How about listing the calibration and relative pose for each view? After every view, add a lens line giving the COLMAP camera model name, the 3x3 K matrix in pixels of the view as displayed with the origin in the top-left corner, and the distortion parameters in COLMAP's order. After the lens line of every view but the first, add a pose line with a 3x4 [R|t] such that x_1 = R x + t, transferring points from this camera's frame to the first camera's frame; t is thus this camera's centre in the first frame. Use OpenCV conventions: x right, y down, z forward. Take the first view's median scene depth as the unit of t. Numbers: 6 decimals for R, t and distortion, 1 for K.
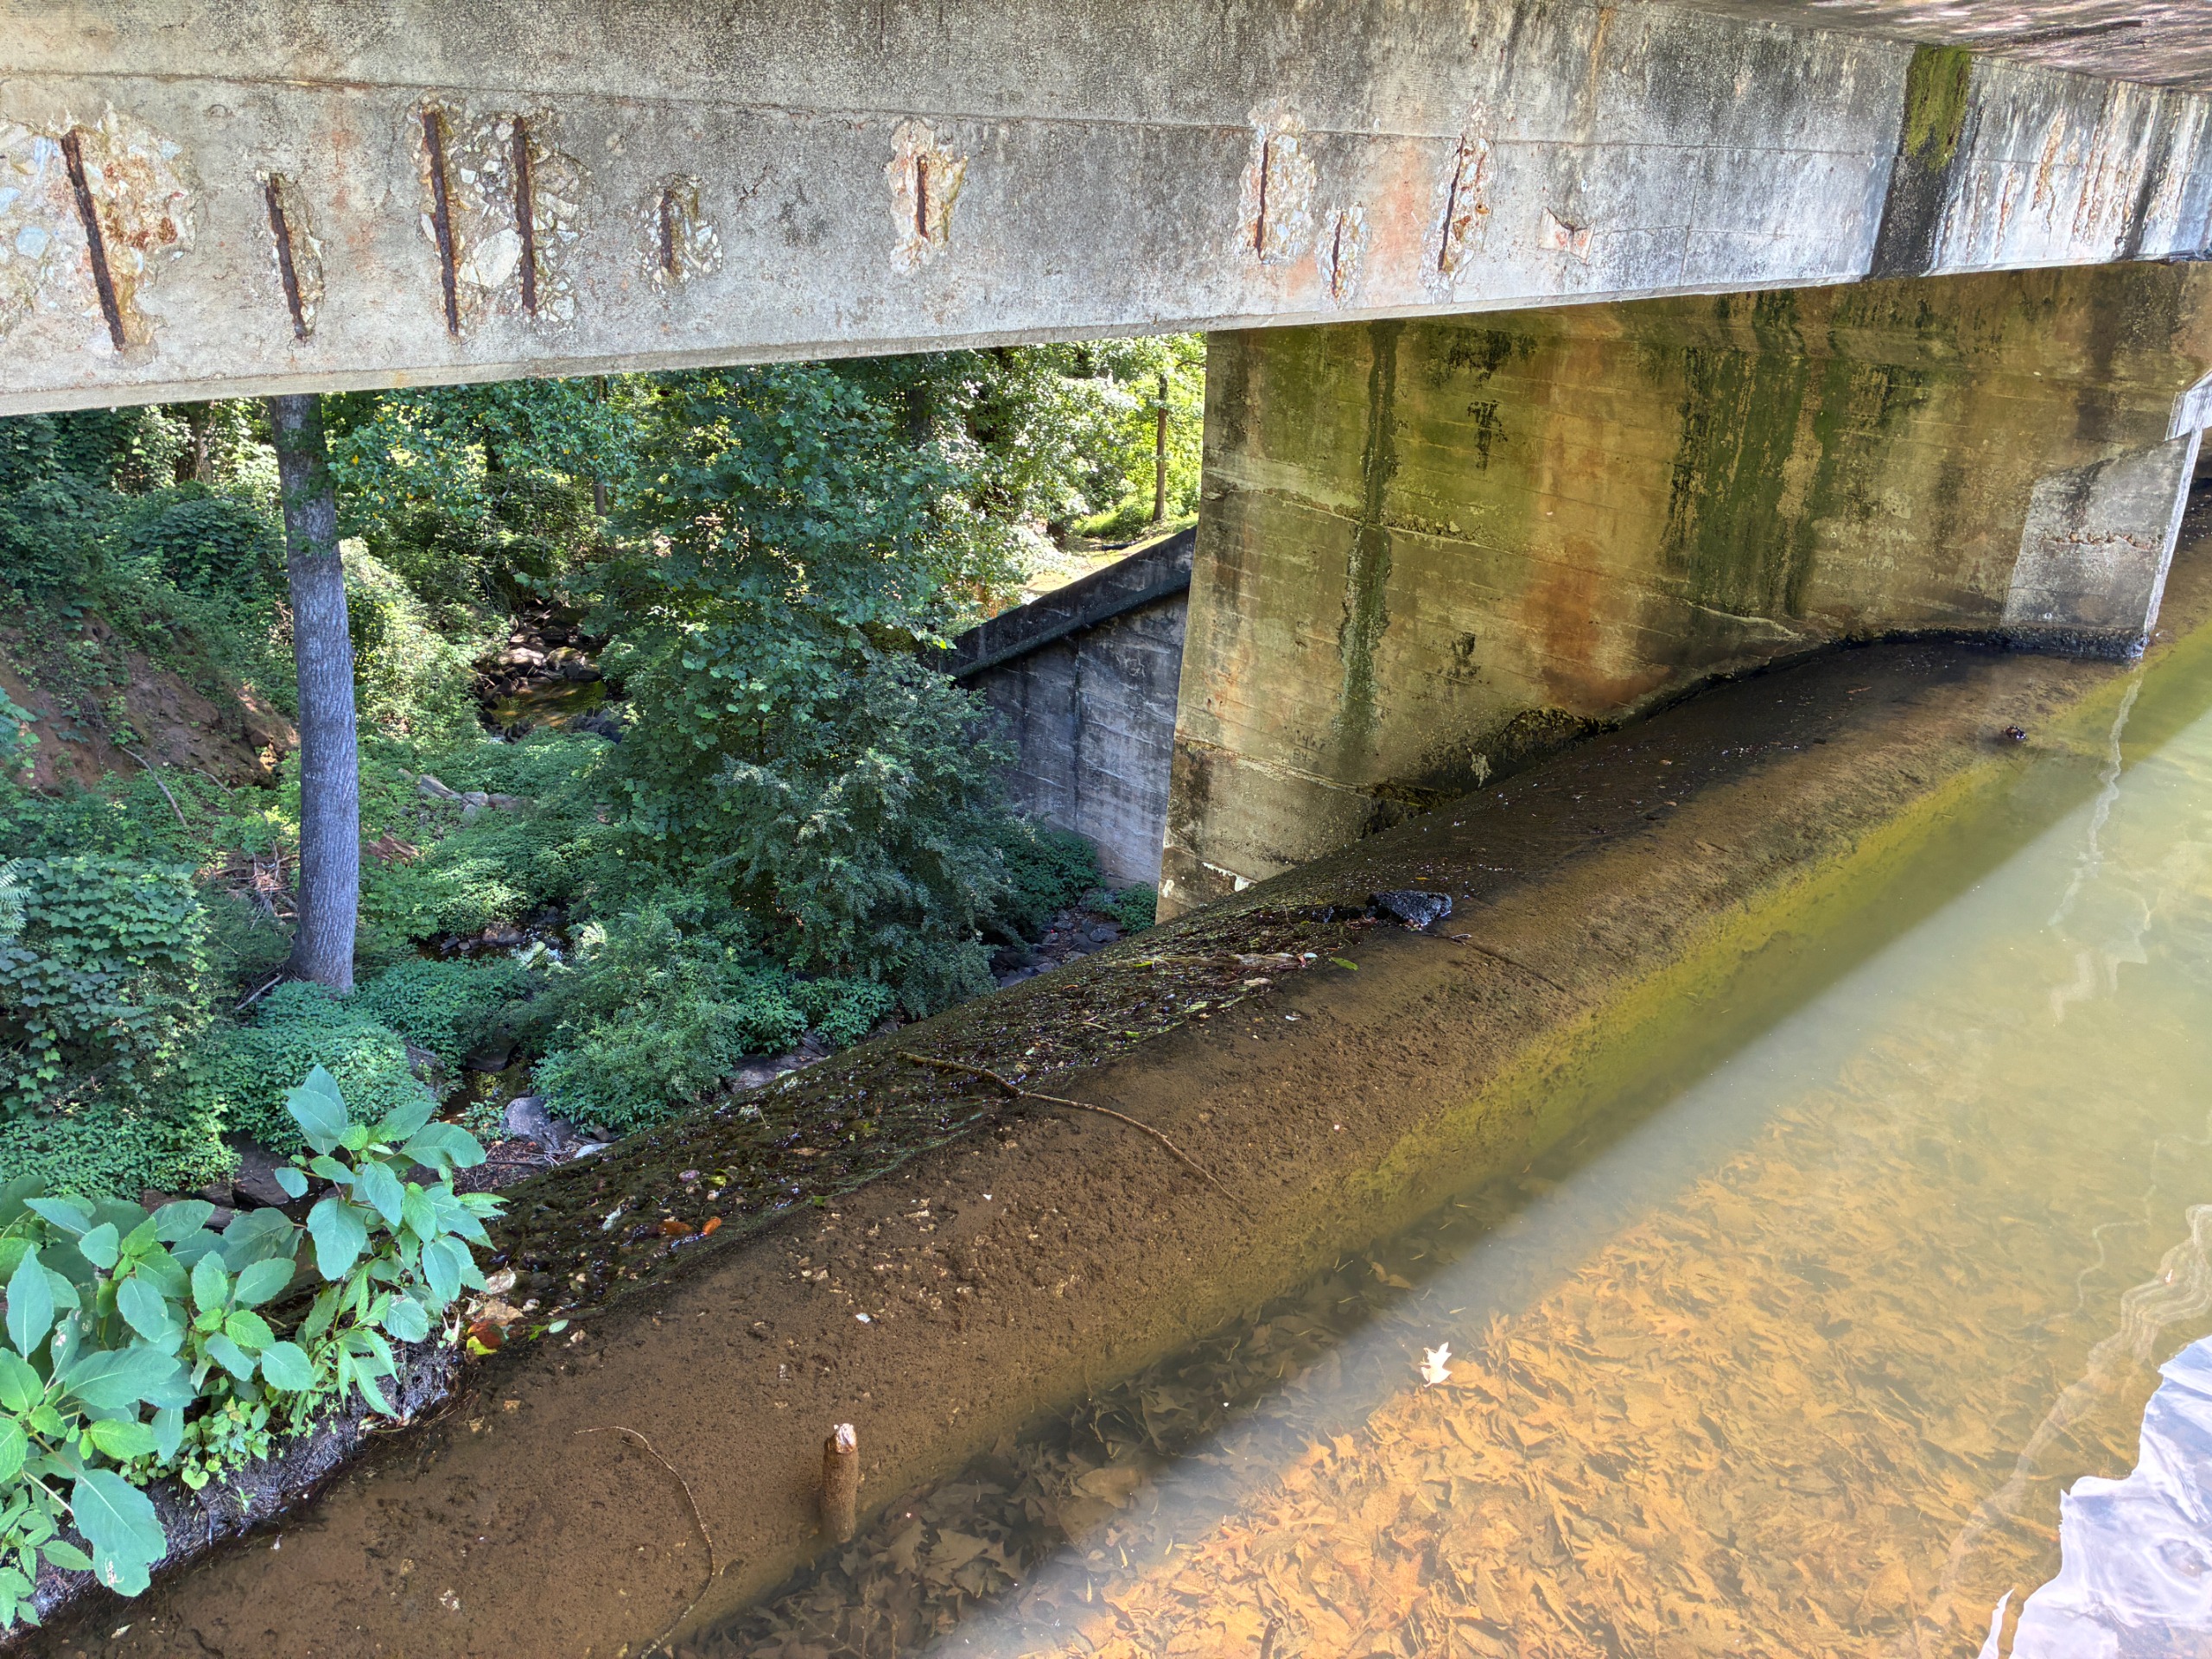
lens RADIAL K [[1664.9, 0, 1104.3], [0, 1664.9, 826.0], [0, 0, 1]] dist [0.042949, -0.059139]
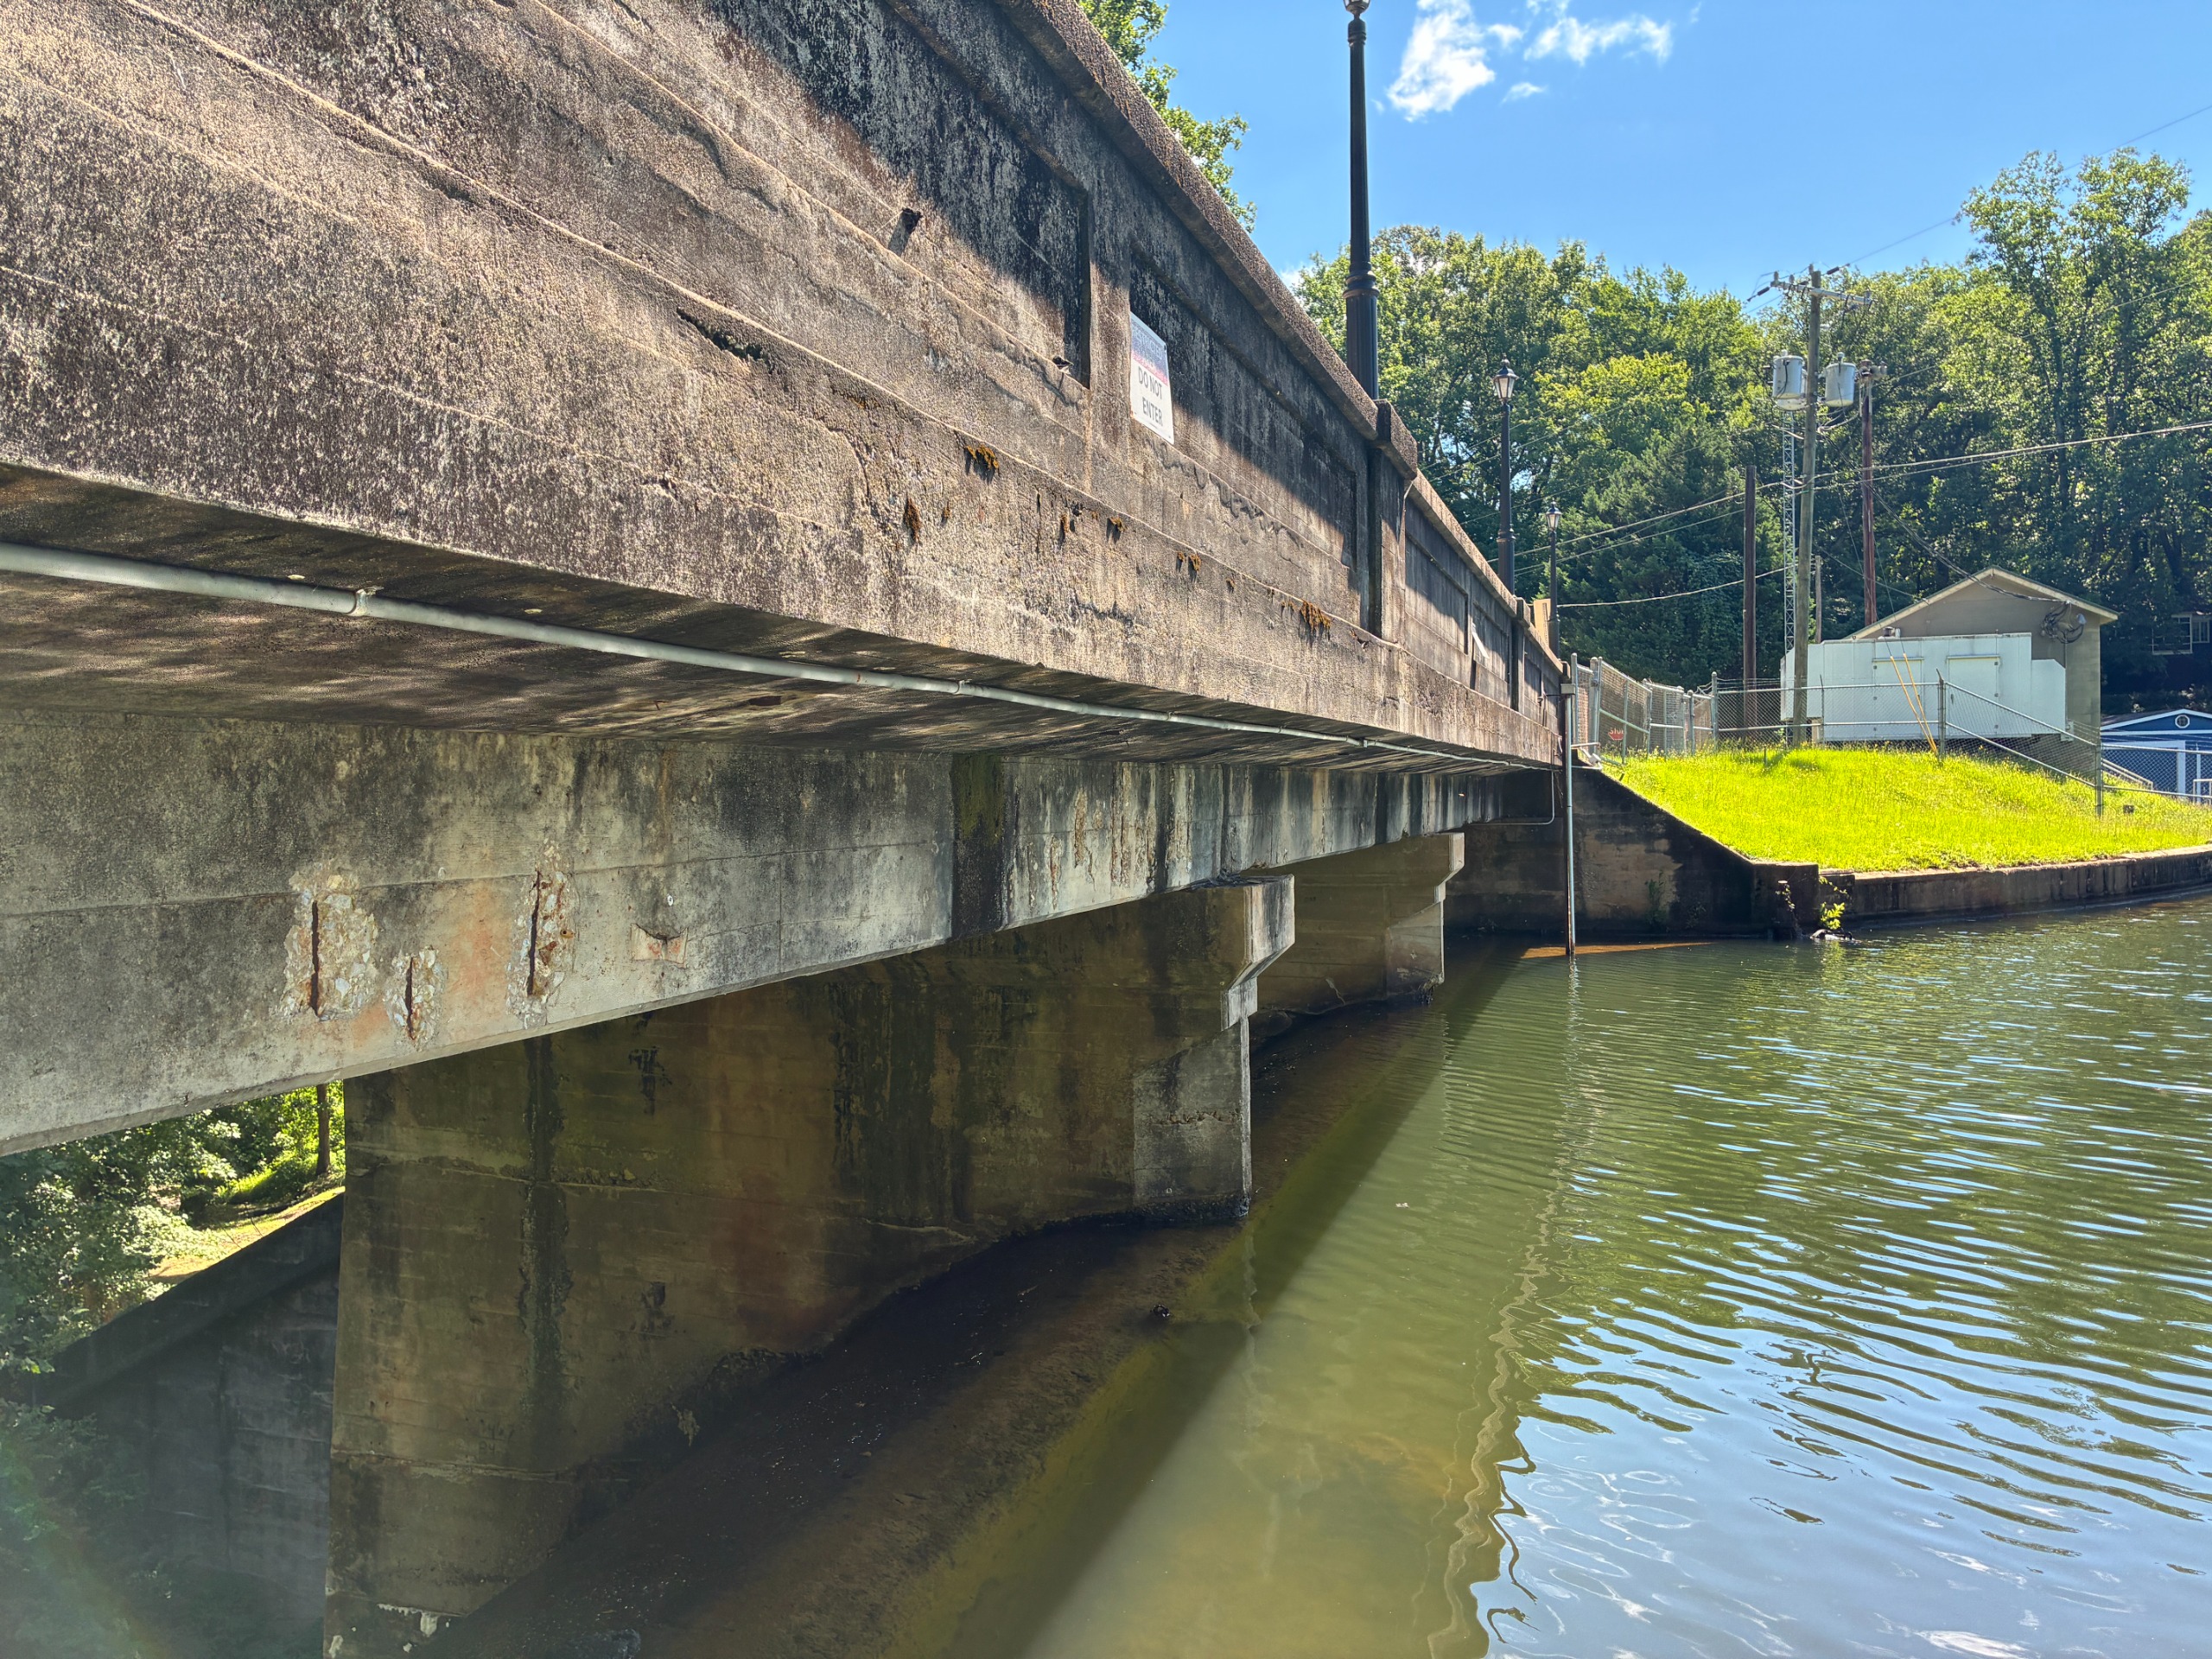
lens RADIAL K [[1664.9, 0, 1098.3], [0, 1664.9, 818.8], [0, 0, 1]] dist [0.042949, -0.059139]
pose [[0.890496, -0.041507, 0.453094, 0.029962], [0.198430, 0.931566, -0.304649, -0.032284], [-0.409442, 0.361196, 0.837791, -0.007468]]
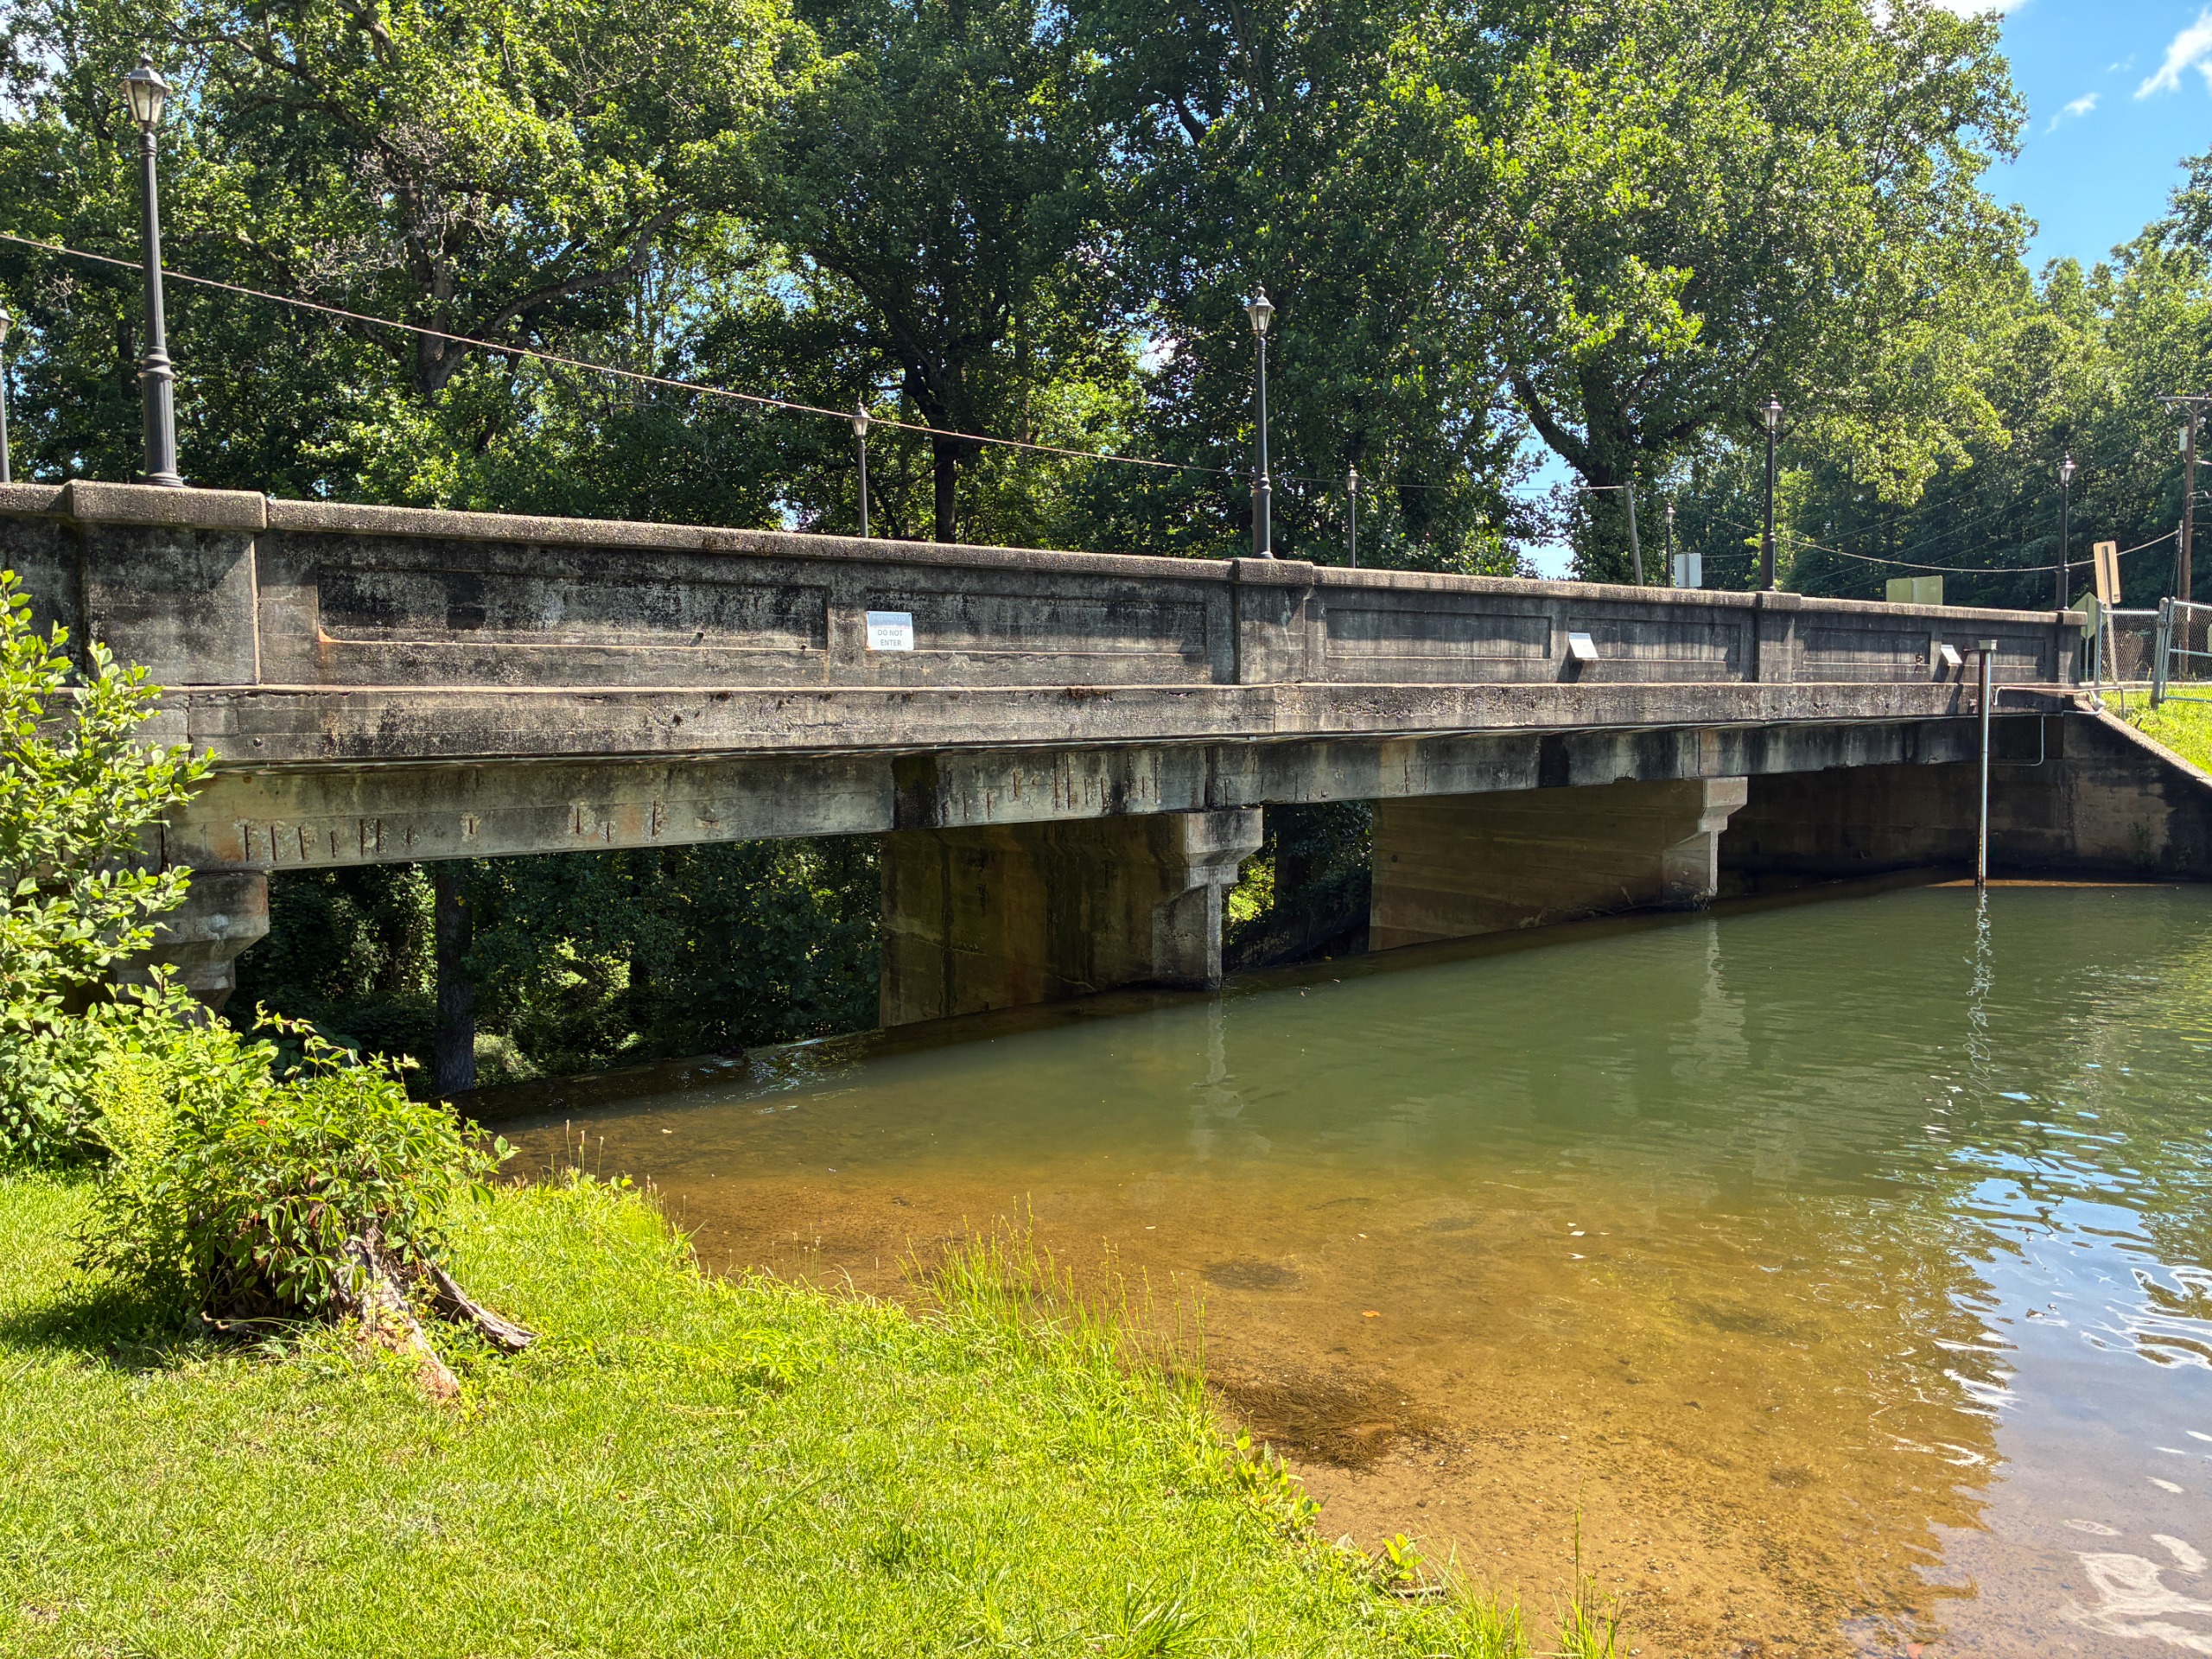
lens RADIAL K [[1664.9, 0, 1102.4], [0, 1664.9, 820.2], [0, 0, 1]] dist [0.042949, -0.059139]
pose [[0.993590, -0.028145, -0.109481, 0.882643], [-0.006941, 0.951493, -0.307591, 0.427419], [0.112828, 0.306380, 0.945199, -1.331877]]
